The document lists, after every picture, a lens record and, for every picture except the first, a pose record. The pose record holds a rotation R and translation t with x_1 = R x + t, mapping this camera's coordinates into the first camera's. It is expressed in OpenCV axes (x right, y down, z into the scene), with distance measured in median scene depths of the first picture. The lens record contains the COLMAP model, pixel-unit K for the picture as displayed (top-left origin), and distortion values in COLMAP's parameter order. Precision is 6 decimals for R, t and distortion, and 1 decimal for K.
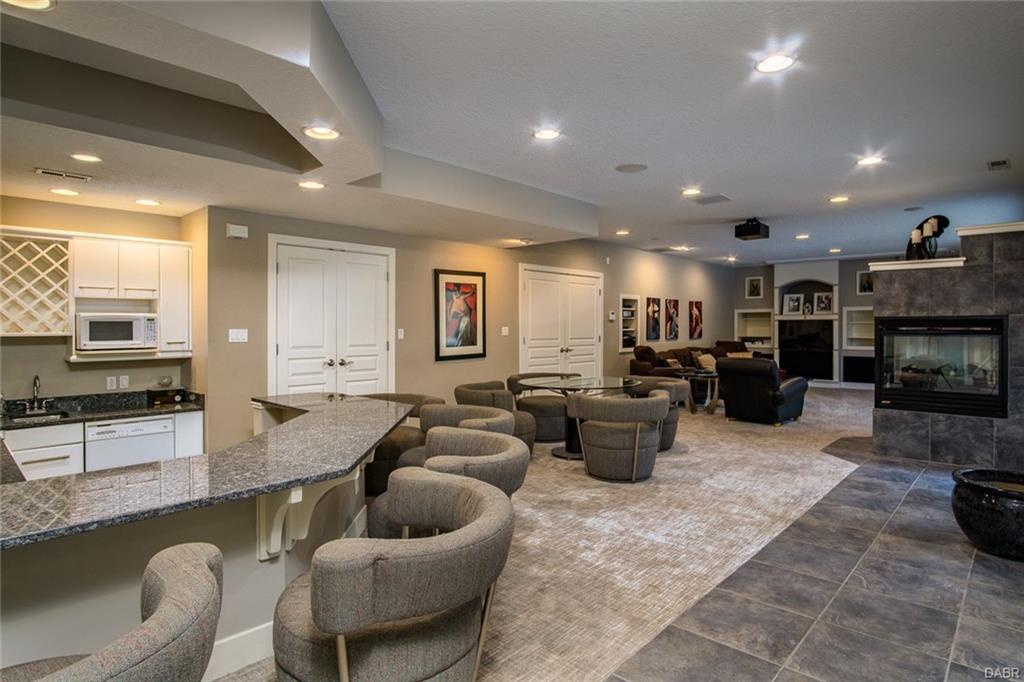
lens RADIAL K [[561.0, 0, 507.8], [0, 561.0, 332.6], [0, 0, 1]] dist [-0.023996, 0.002851]
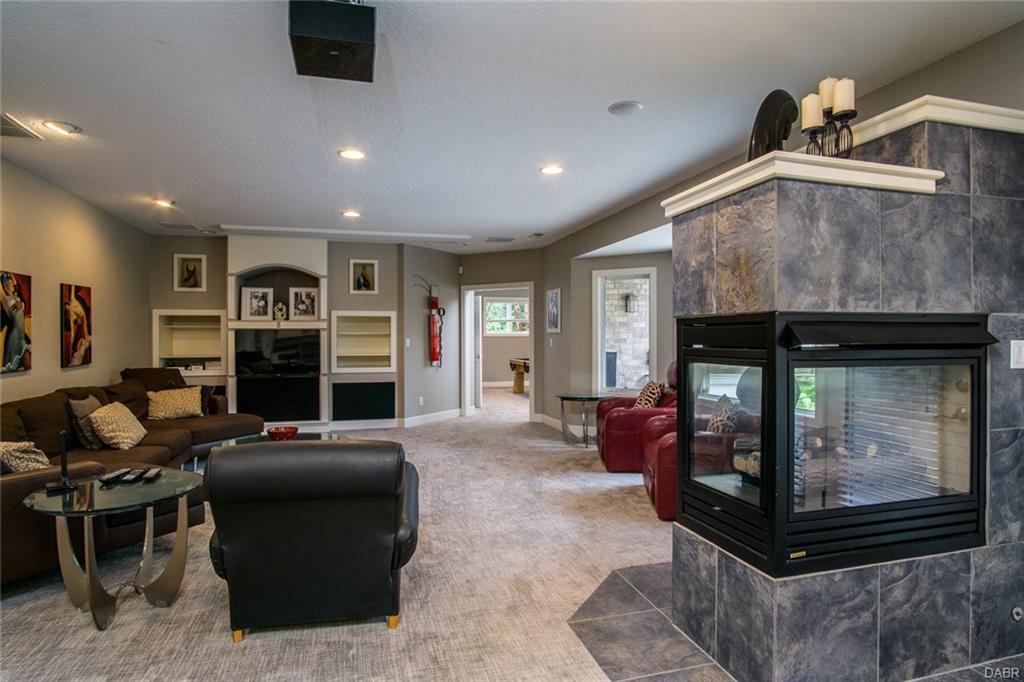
lens RADIAL K [[561.0, 0, 504.3], [0, 561.0, 338.7], [0, 0, 1]] dist [-0.023996, 0.002851]
pose [[0.526788, -0.002292, 0.849994, 0.141622], [0.011712, 0.999921, -0.004562, -0.006416], [-0.849916, 0.012359, 0.526773, 0.485410]]
